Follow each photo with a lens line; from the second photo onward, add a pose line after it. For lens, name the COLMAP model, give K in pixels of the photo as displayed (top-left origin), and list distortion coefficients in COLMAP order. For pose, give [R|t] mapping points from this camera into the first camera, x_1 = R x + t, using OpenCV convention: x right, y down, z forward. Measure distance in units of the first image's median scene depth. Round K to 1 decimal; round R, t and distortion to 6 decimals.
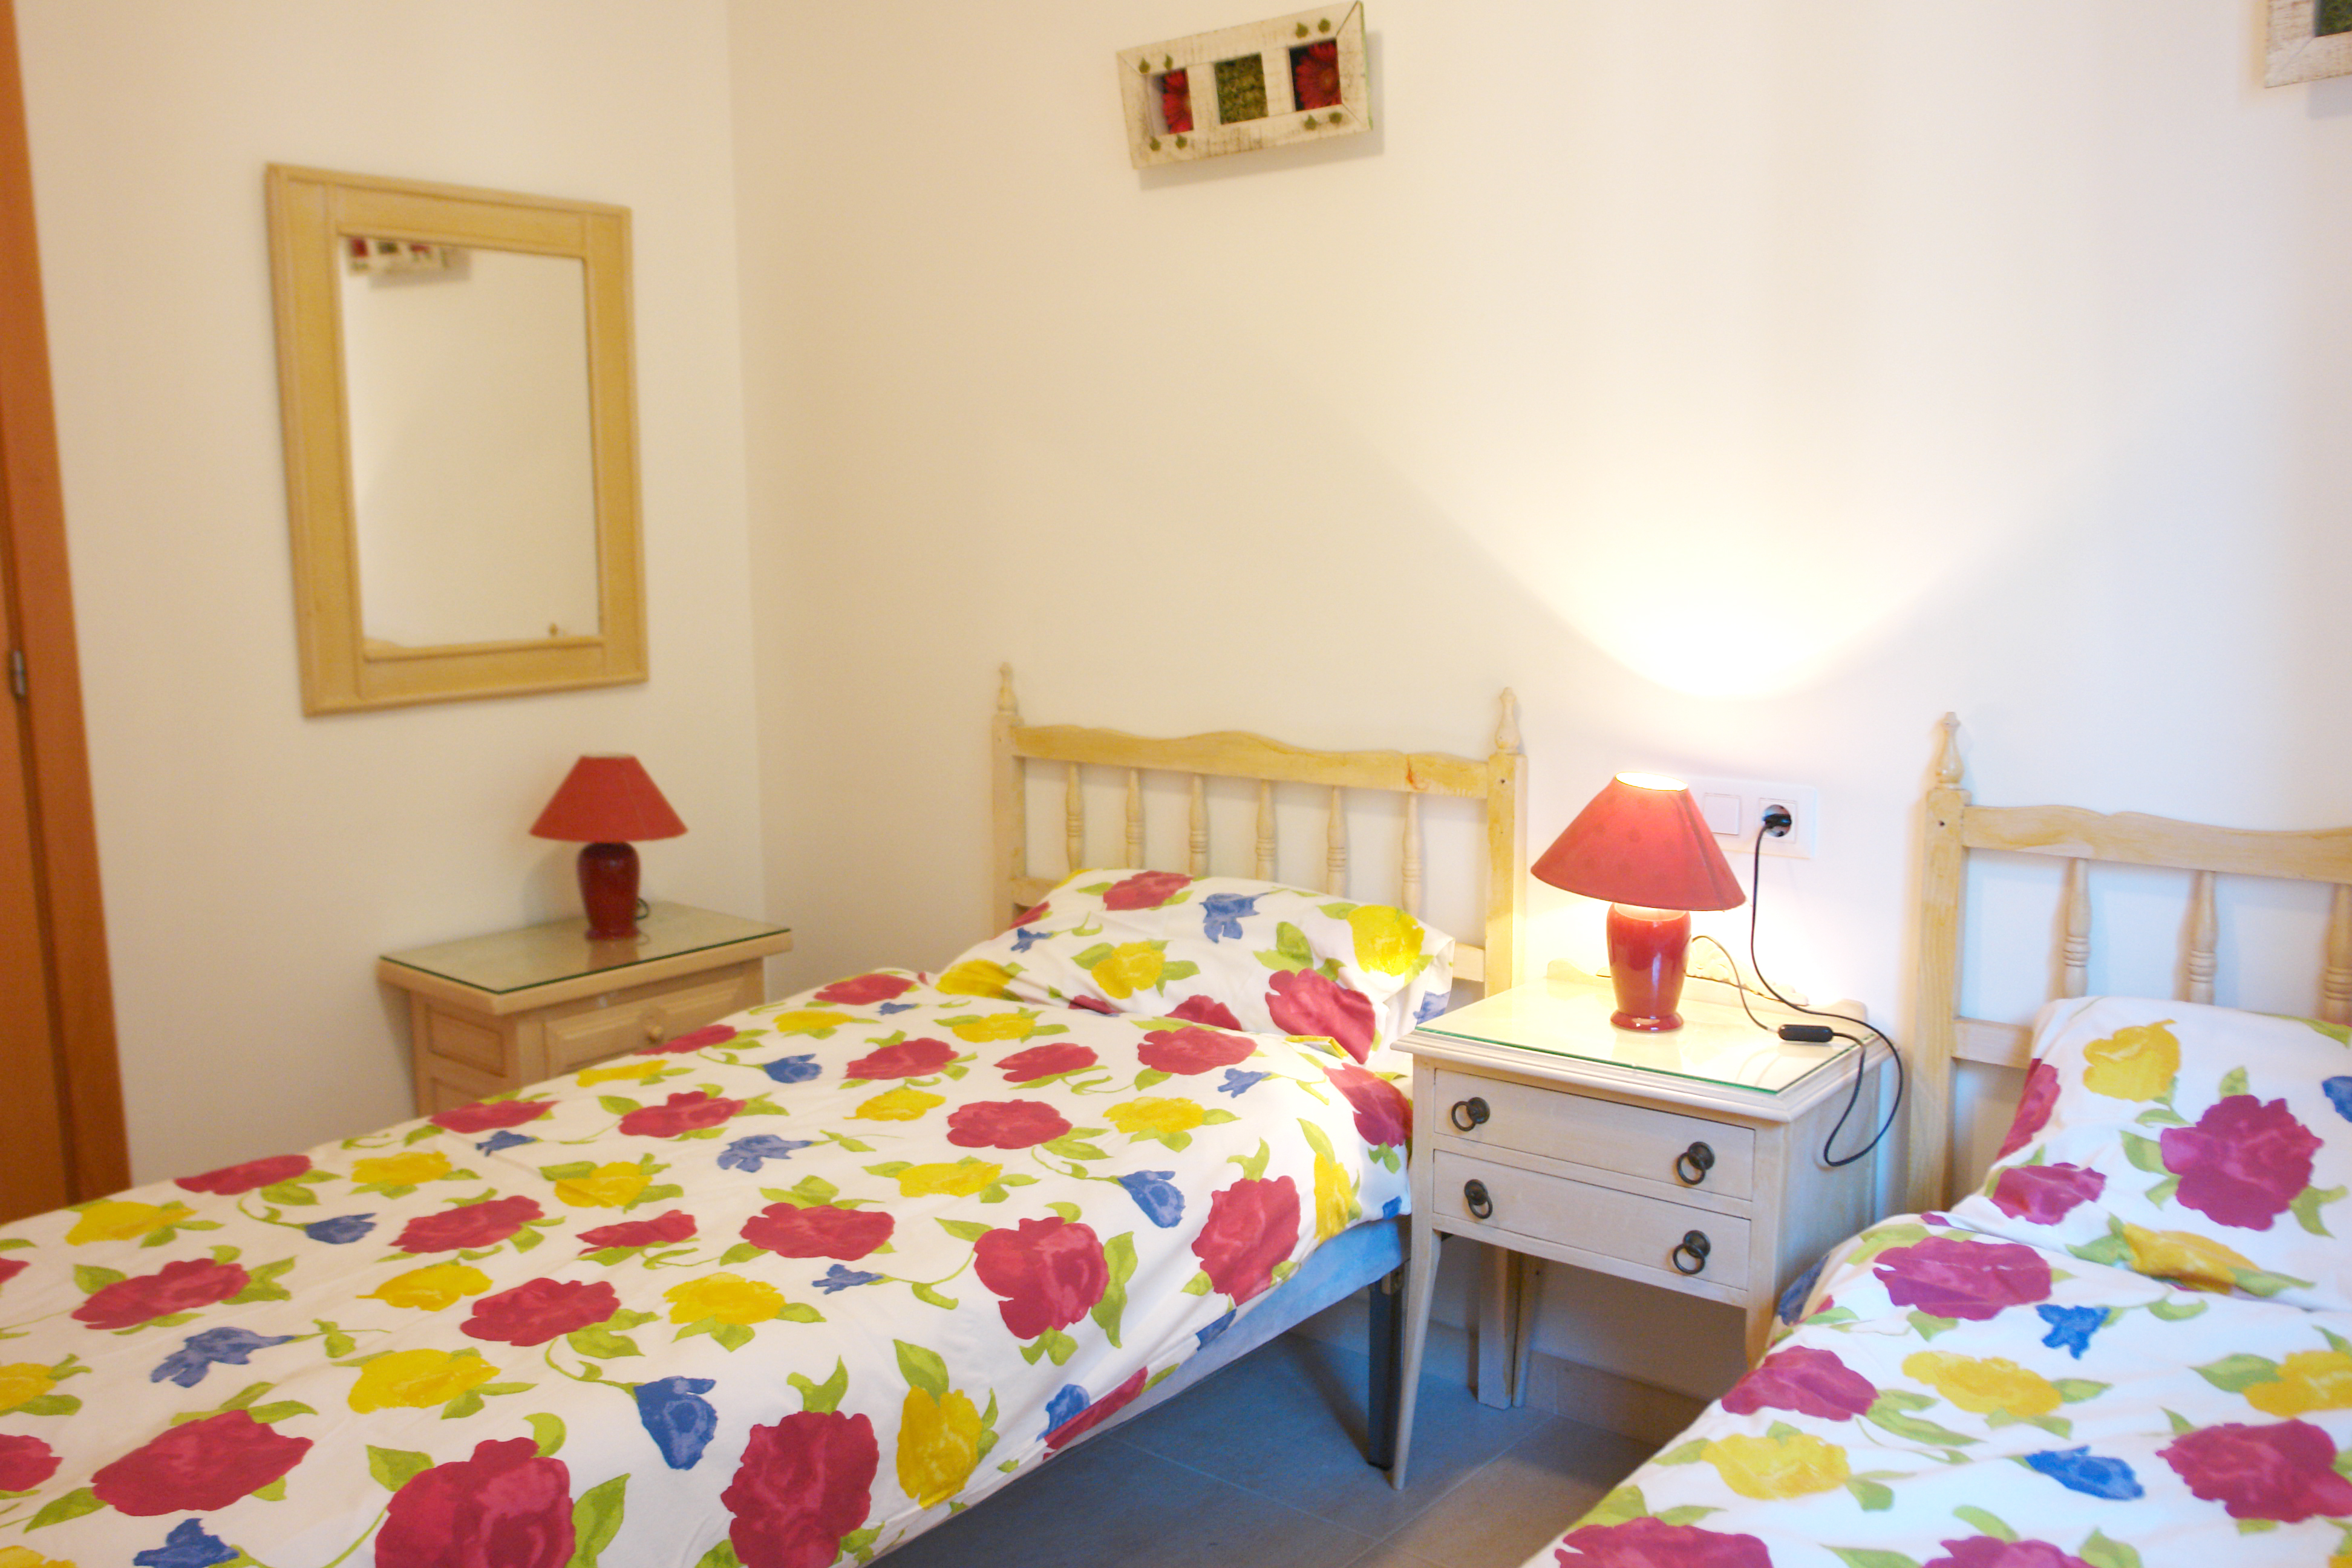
lens RADIAL K [[1932.2, 0, 1186.3], [0, 1932.2, 783.8], [0, 0, 1]] dist [-0.056286, 0.077641]
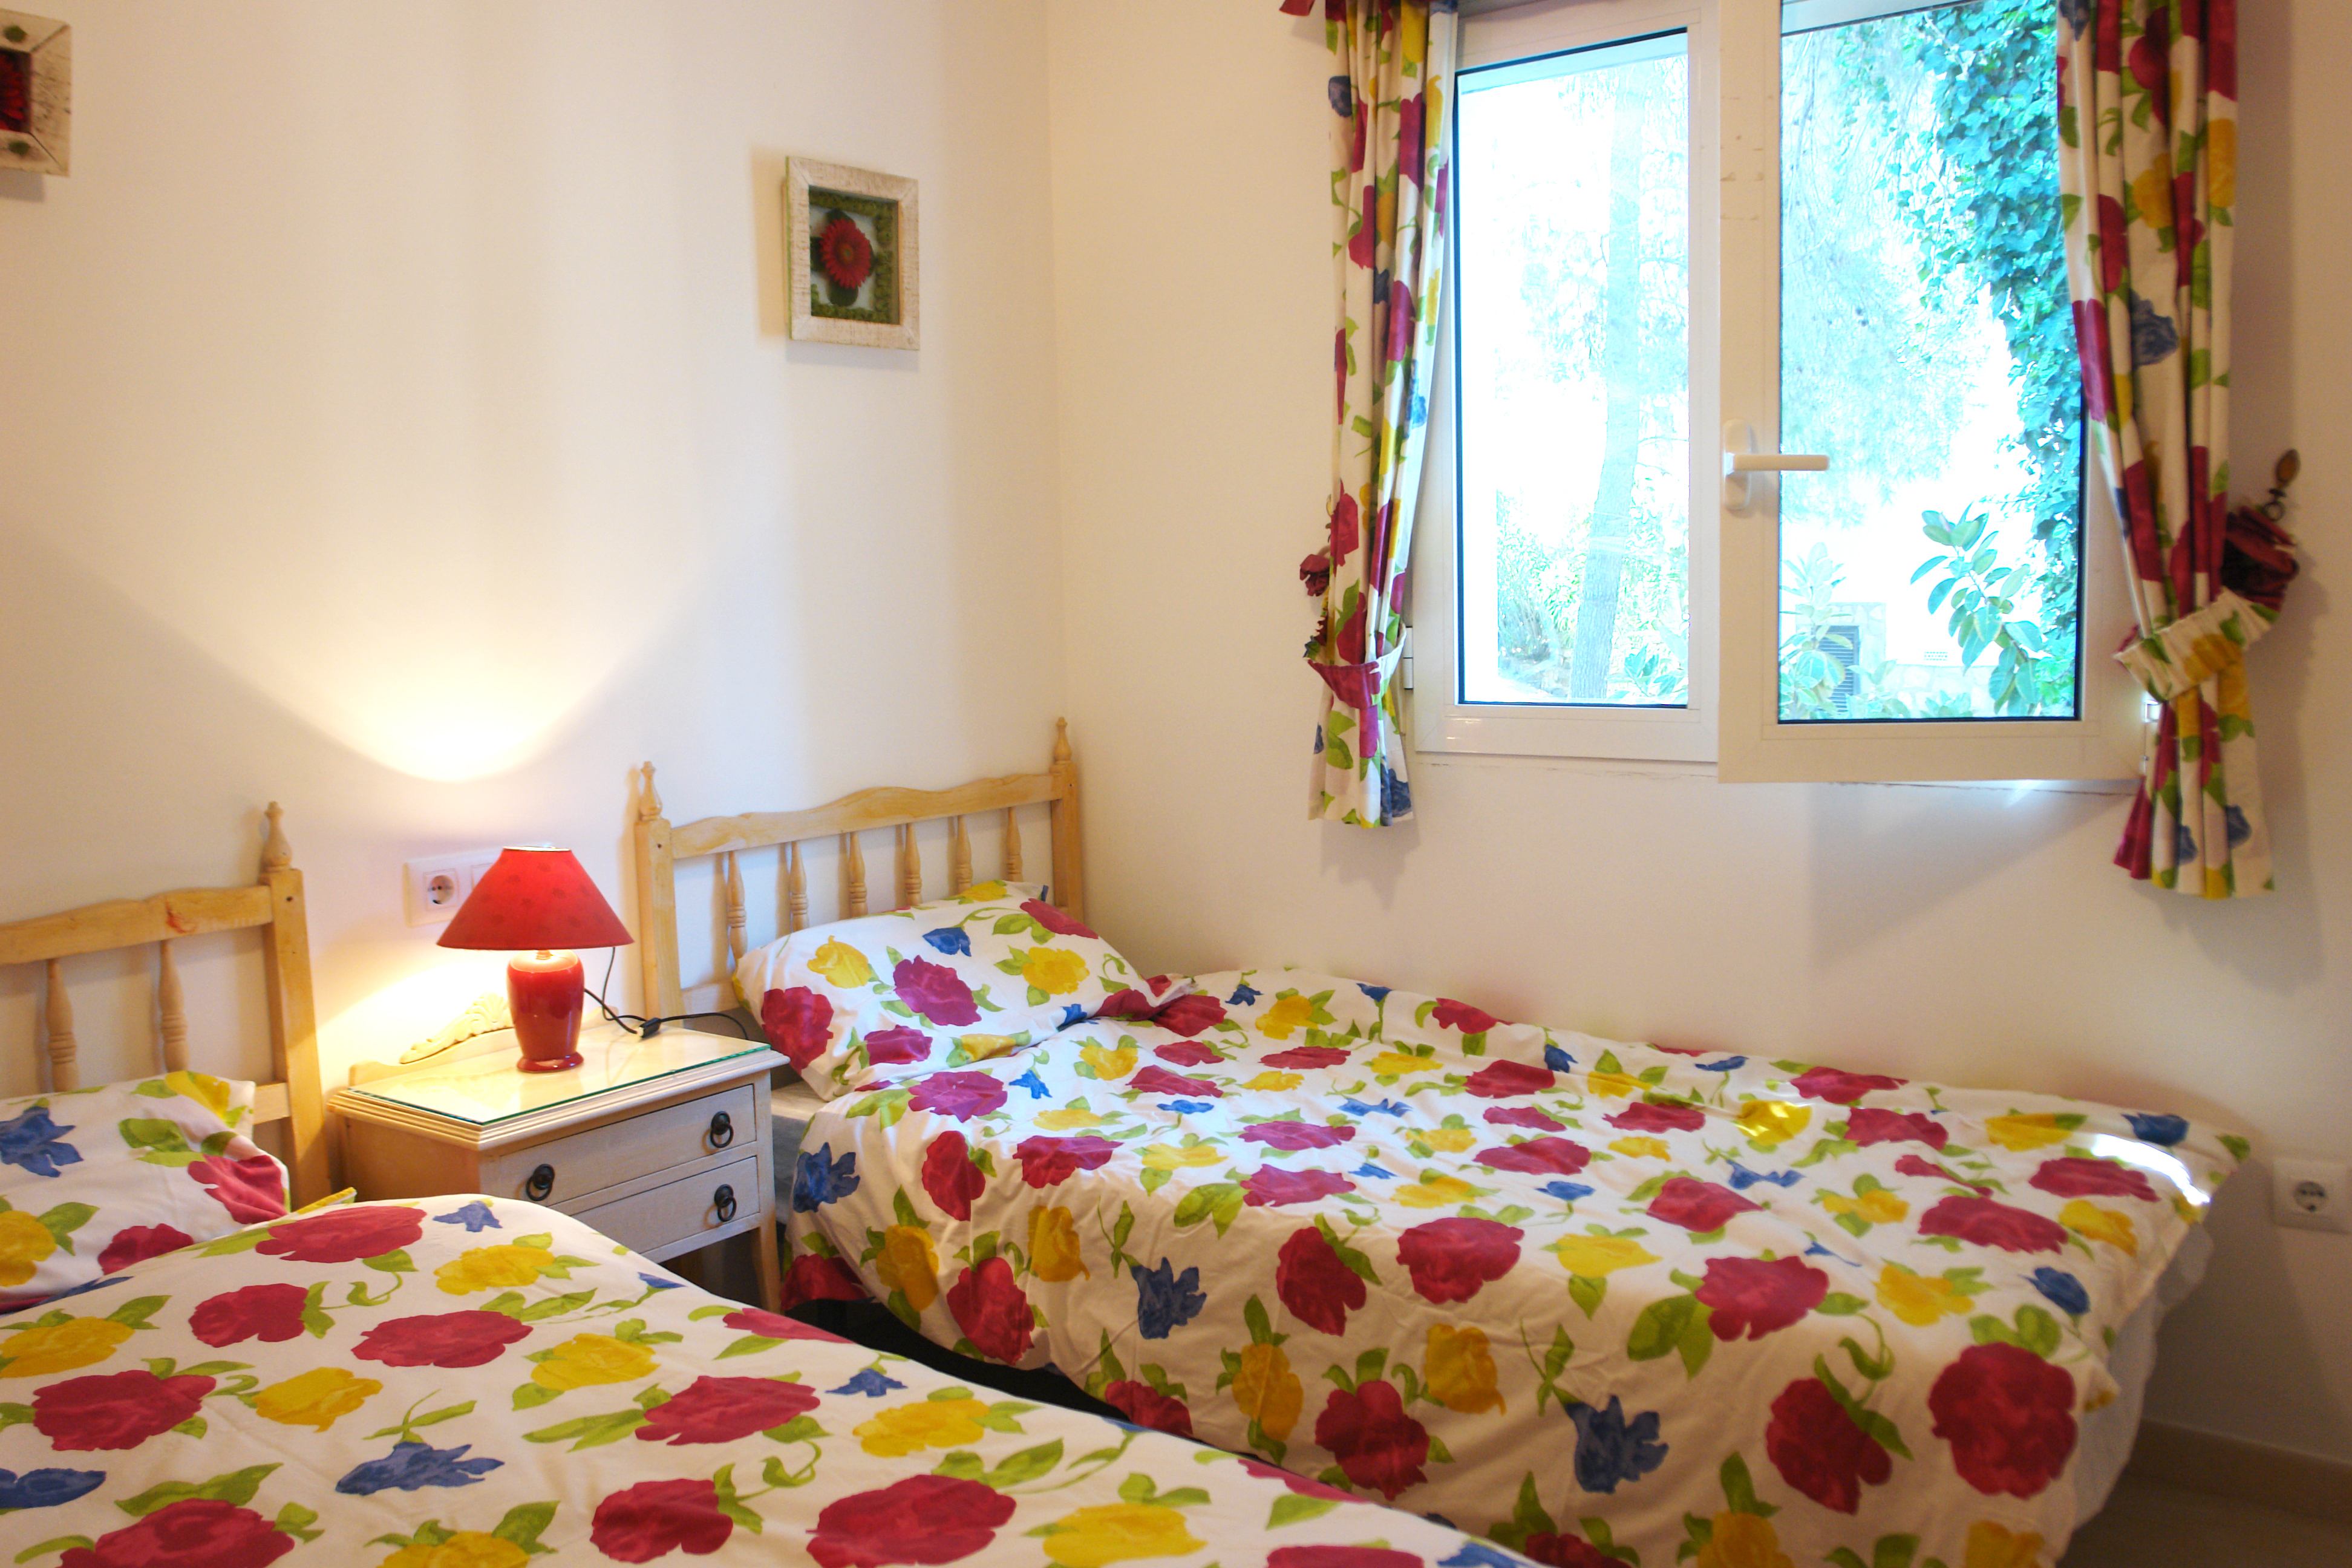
lens RADIAL K [[1932.2, 0, 1186.3], [0, 1932.2, 783.8], [0, 0, 1]] dist [-0.056286, 0.077641]
pose [[-0.043869, -0.089697, 0.995002, -0.939329], [0.161855, 0.982166, 0.095676, -0.089846], [-0.985839, 0.165243, -0.028568, 0.683772]]
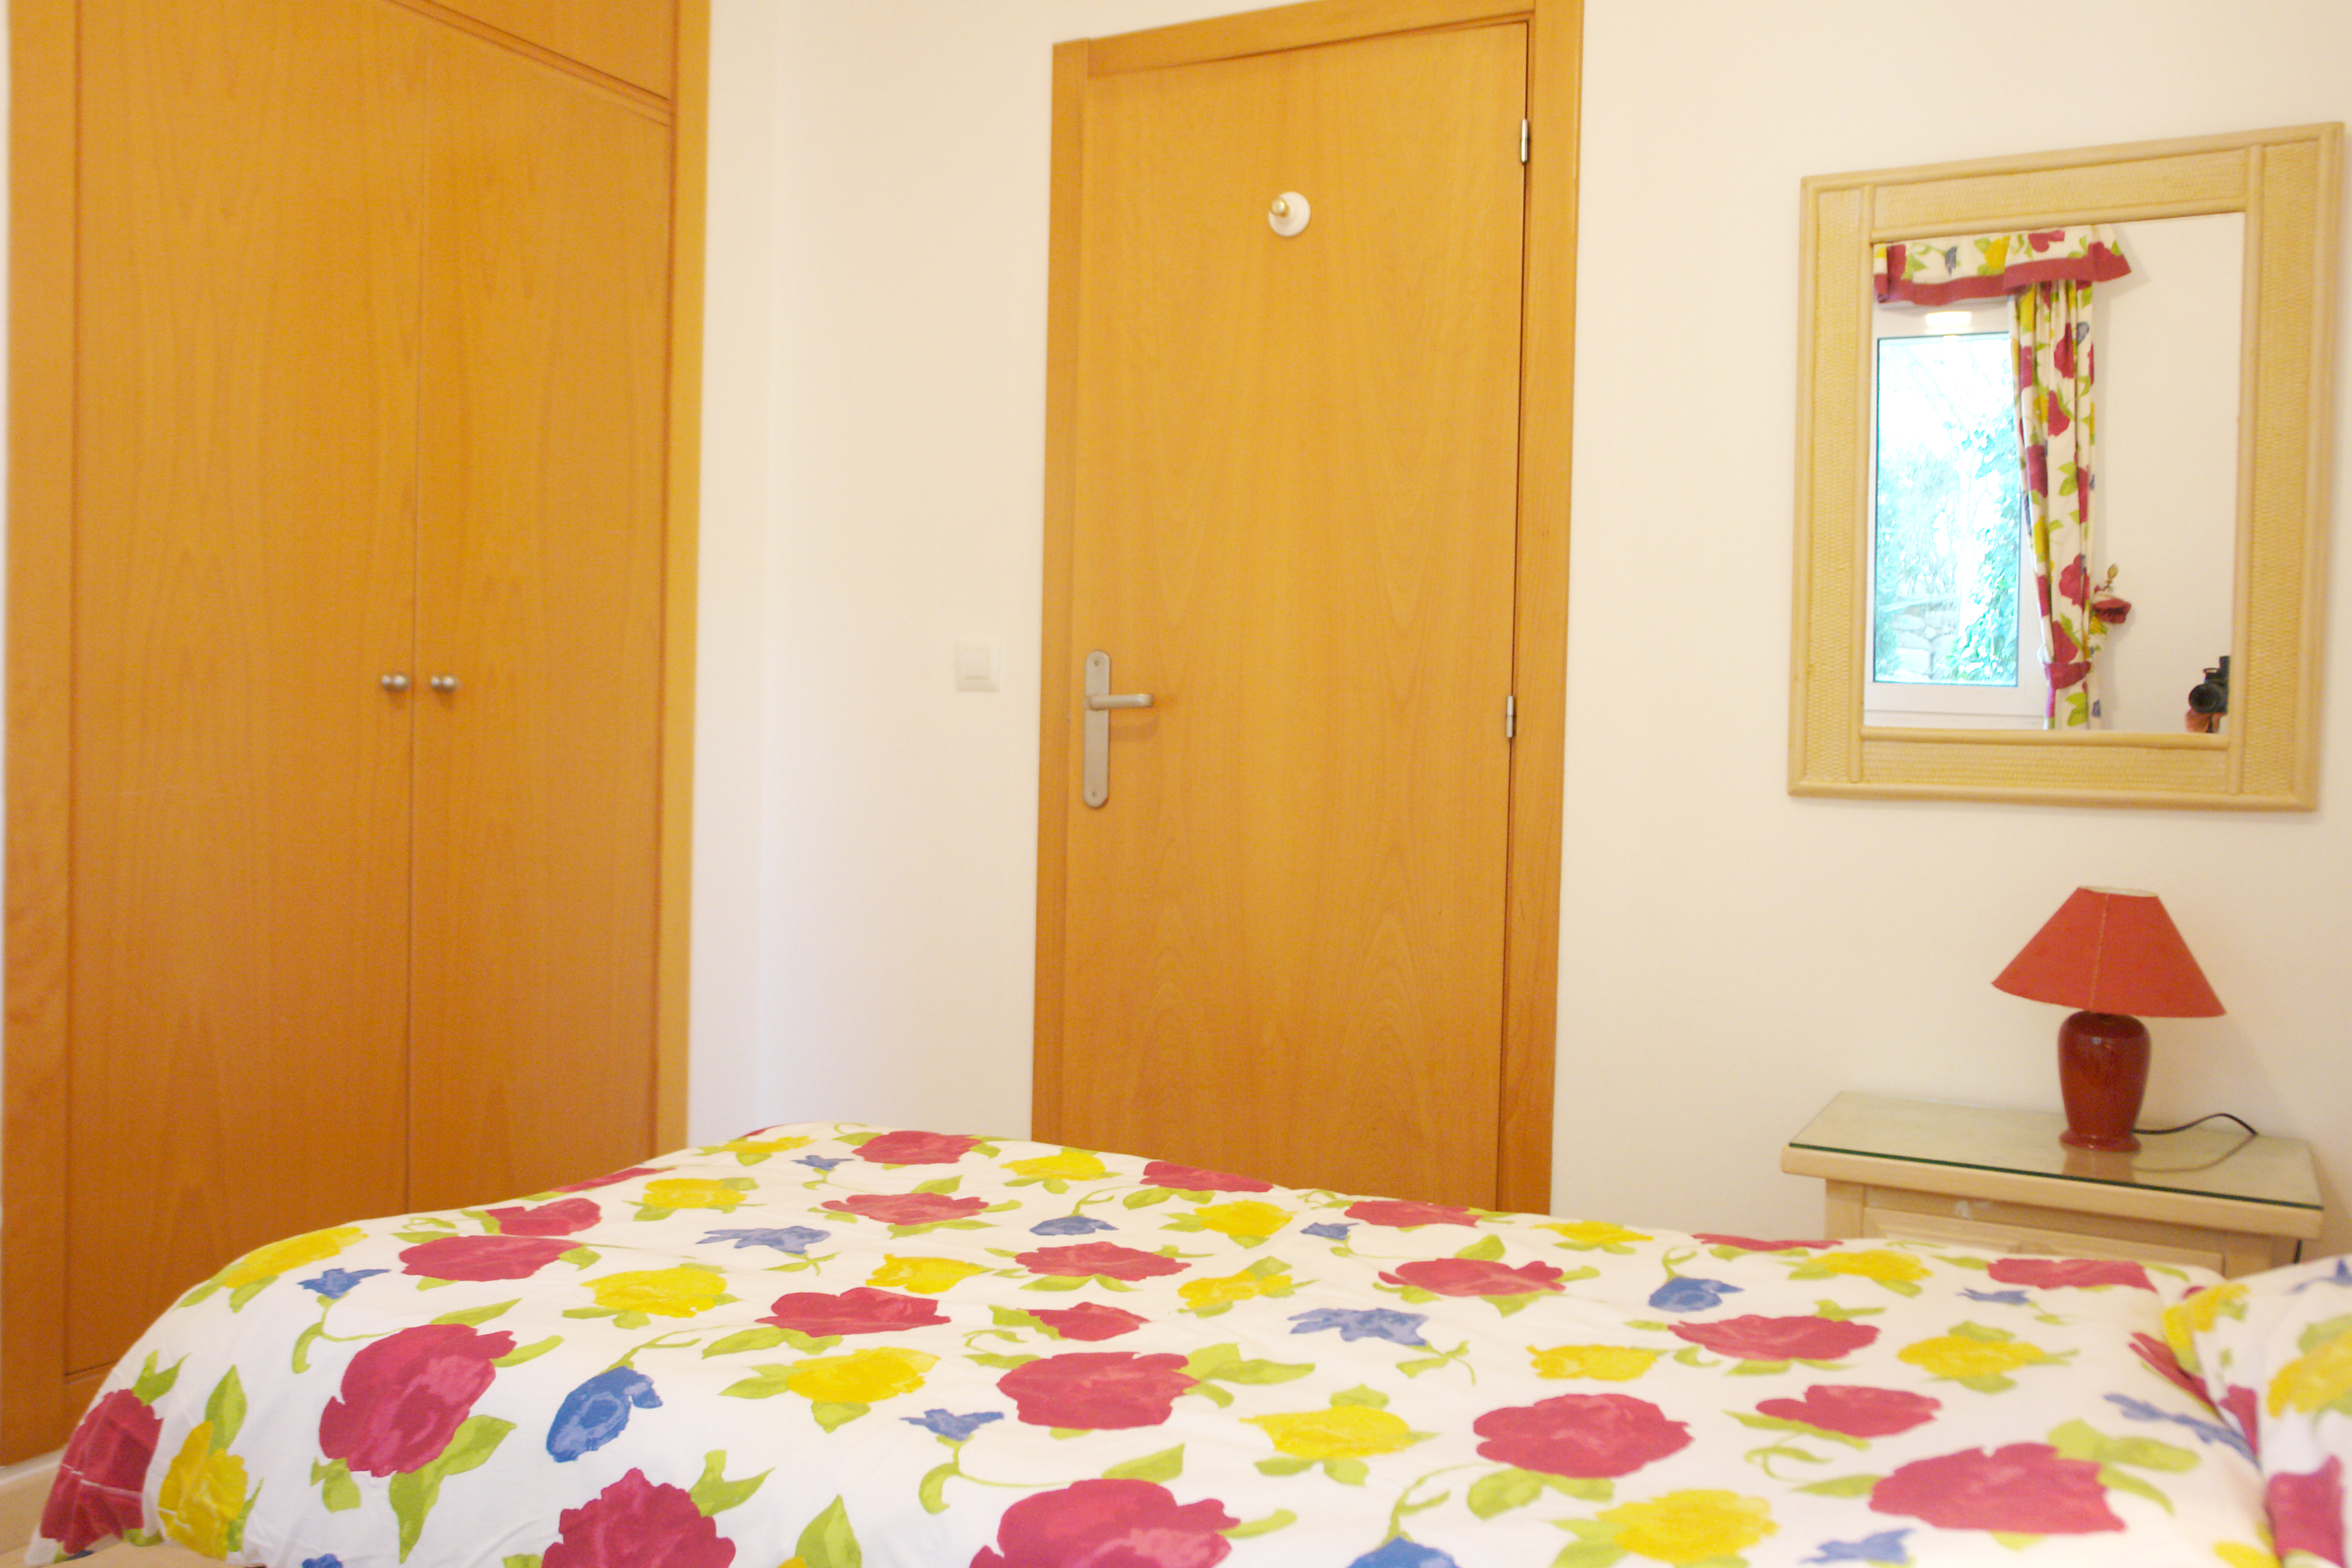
lens RADIAL K [[1932.2, 0, 1186.3], [0, 1932.2, 783.8], [0, 0, 1]] dist [-0.056286, 0.077641]
pose [[0.192575, 0.047635, -0.980125, 0.472435], [-0.161347, 0.986764, 0.016257, -0.013443], [0.967927, 0.155009, 0.197712, 0.753735]]
